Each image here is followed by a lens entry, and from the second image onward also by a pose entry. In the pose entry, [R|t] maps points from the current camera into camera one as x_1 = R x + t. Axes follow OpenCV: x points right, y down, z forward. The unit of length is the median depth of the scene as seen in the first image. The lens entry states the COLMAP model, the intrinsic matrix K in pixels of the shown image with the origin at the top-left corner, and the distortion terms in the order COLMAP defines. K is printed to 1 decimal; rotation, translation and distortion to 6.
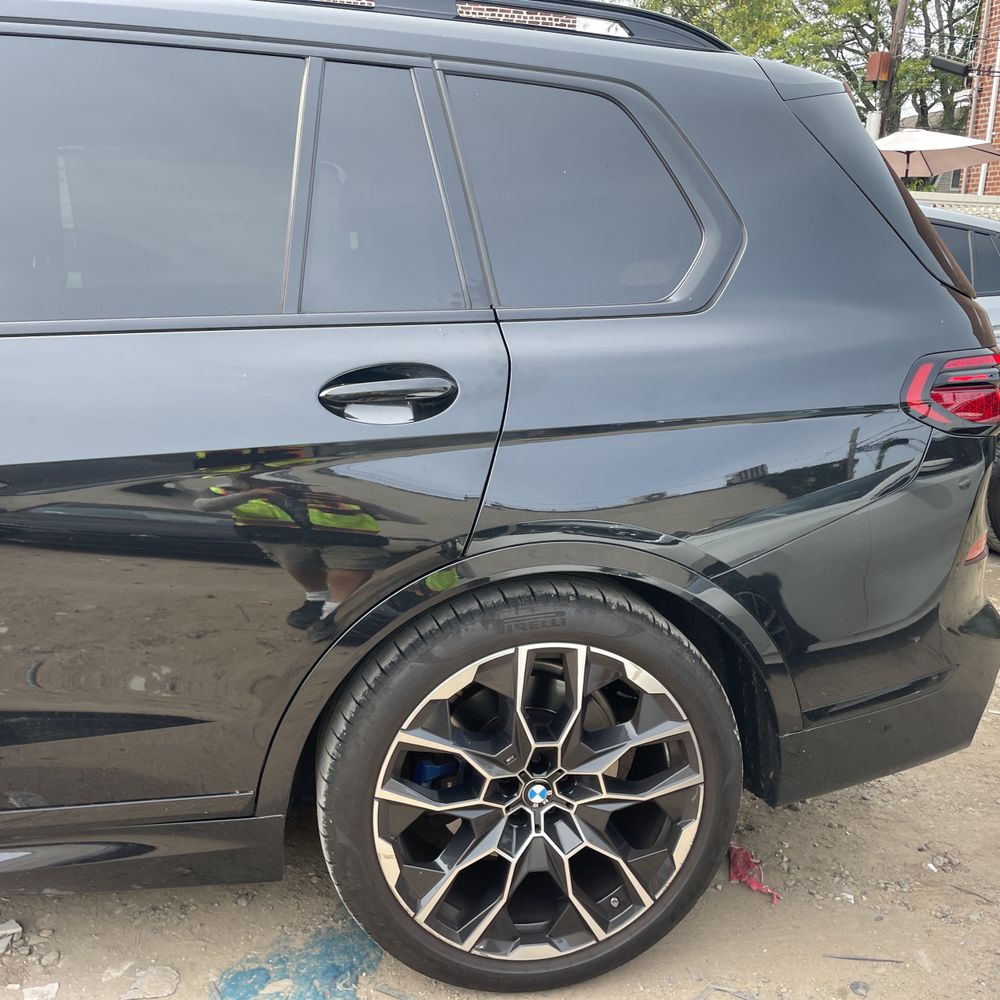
lens RADIAL K [[1007.0, 0, 498.4], [0, 1007.0, 486.2], [0, 0, 1]] dist [0.071483, -0.100669]
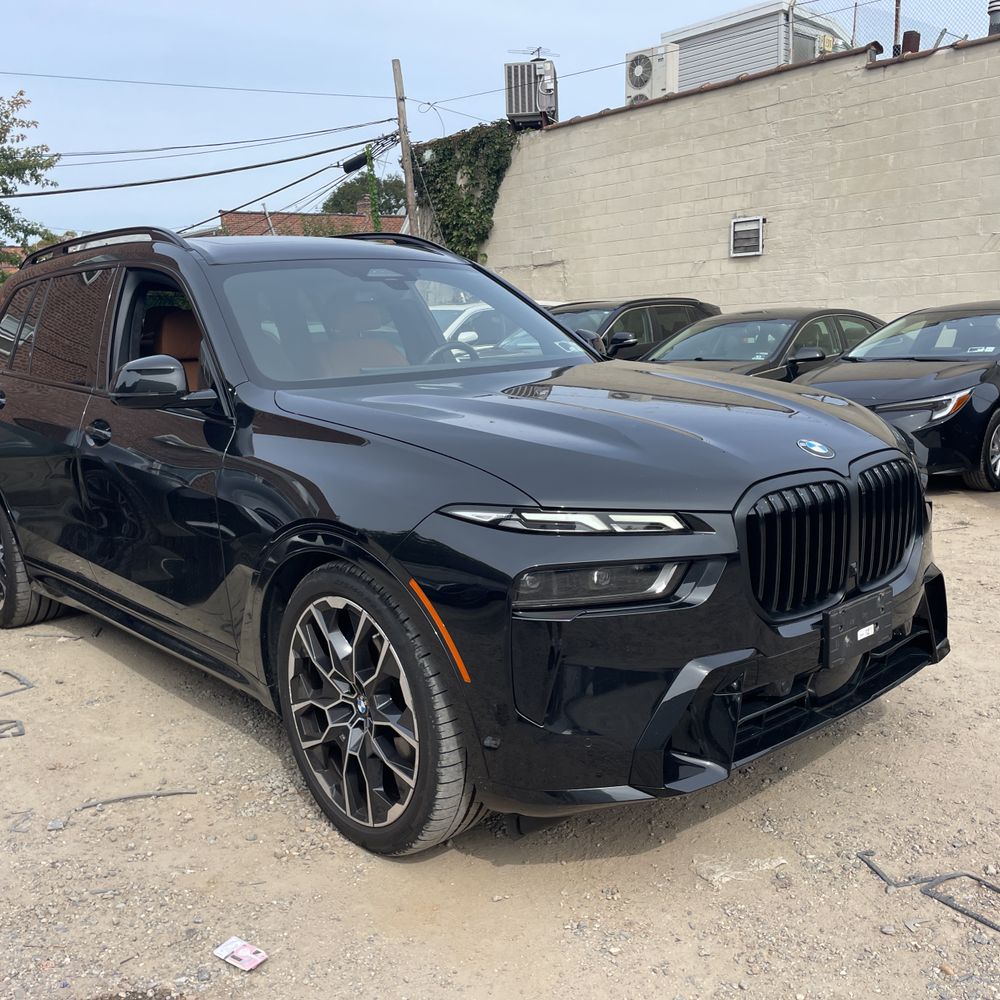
lens RADIAL K [[1007.0, 0, 498.4], [0, 1007.0, 486.2], [0, 0, 1]] dist [0.071483, -0.100669]
pose [[0.451592, 0.545920, -0.705717, 0.983195], [-0.428084, 0.826549, 0.365458, -0.573340], [0.782821, 0.137069, 0.606963, 0.231800]]
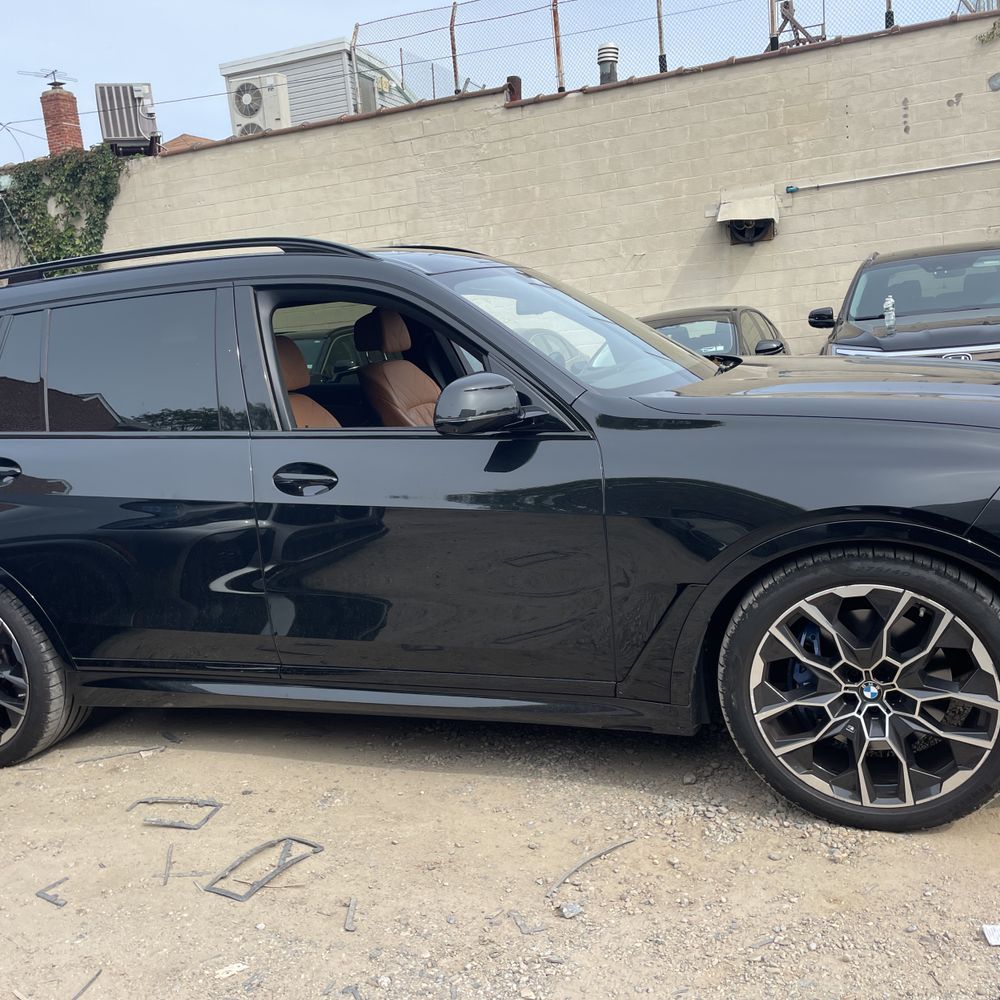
lens RADIAL K [[1011.4, 0, 483.5], [0, 1011.4, 494.4], [0, 0, 1]] dist [0.069749, -0.093927]
pose [[0.786621, 0.444218, -0.428833, 0.104263], [-0.428004, 0.892895, 0.139828, 0.085534], [0.445016, 0.073551, 0.892497, -0.567199]]
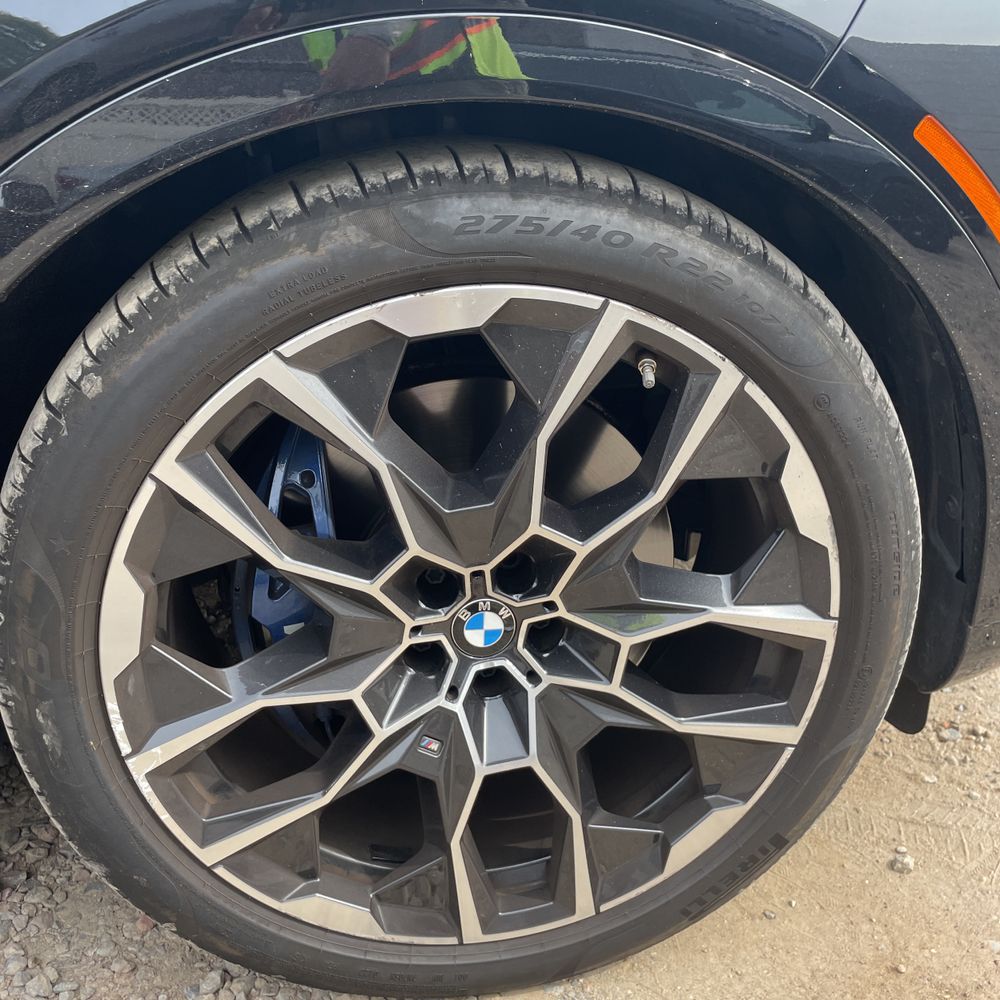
lens RADIAL K [[1007.0, 0, 498.4], [0, 1007.0, 486.2], [0, 0, 1]] dist [0.071483, -0.100669]
pose [[0.899195, 0.422405, 0.114119, -0.036942], [-0.431843, 0.898736, 0.076064, 0.206317], [-0.070433, -0.117678, 0.990551, 0.544420]]
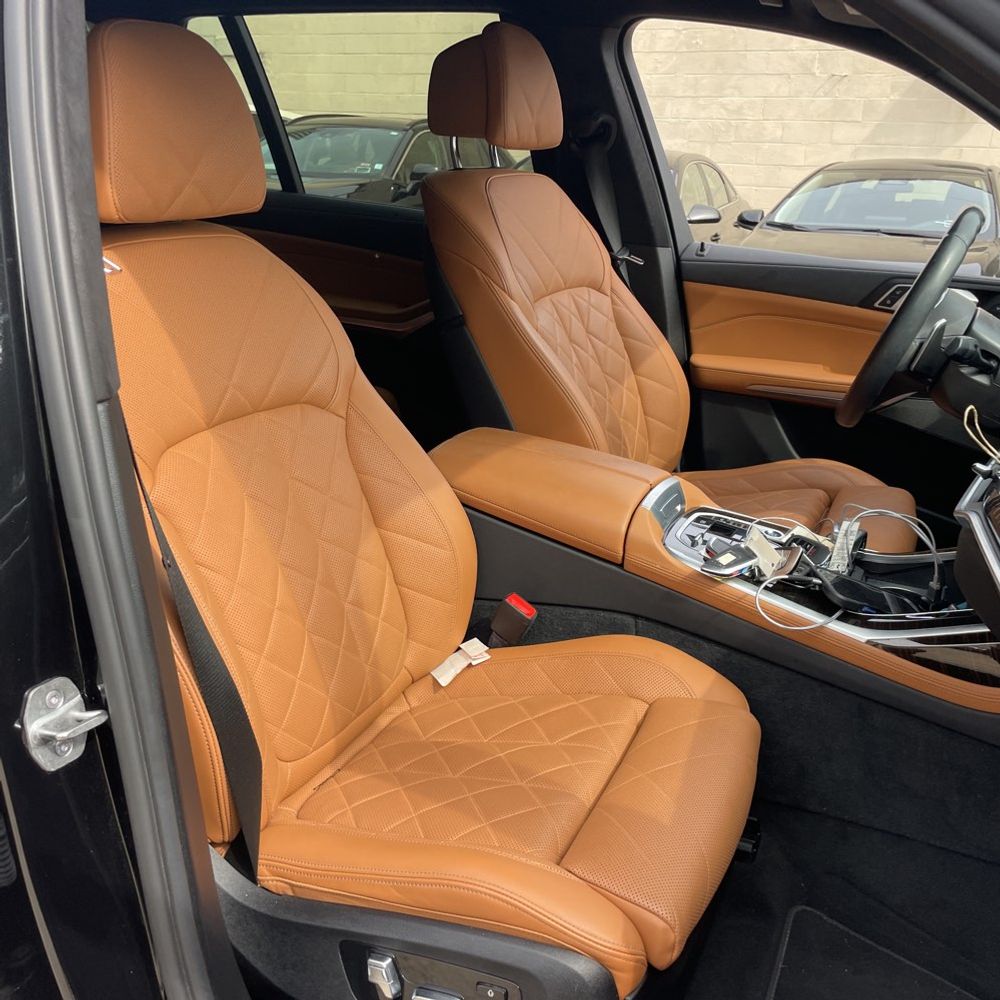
lens RADIAL K [[1011.4, 0, 483.5], [0, 1011.4, 494.4], [0, 0, 1]] dist [0.069749, -0.093927]
pose [[0.679636, 0.626768, -0.381125, -0.700053], [-0.546688, 0.779206, 0.306547, 0.190058], [0.489109, 0.000016, 0.872223, 0.606042]]
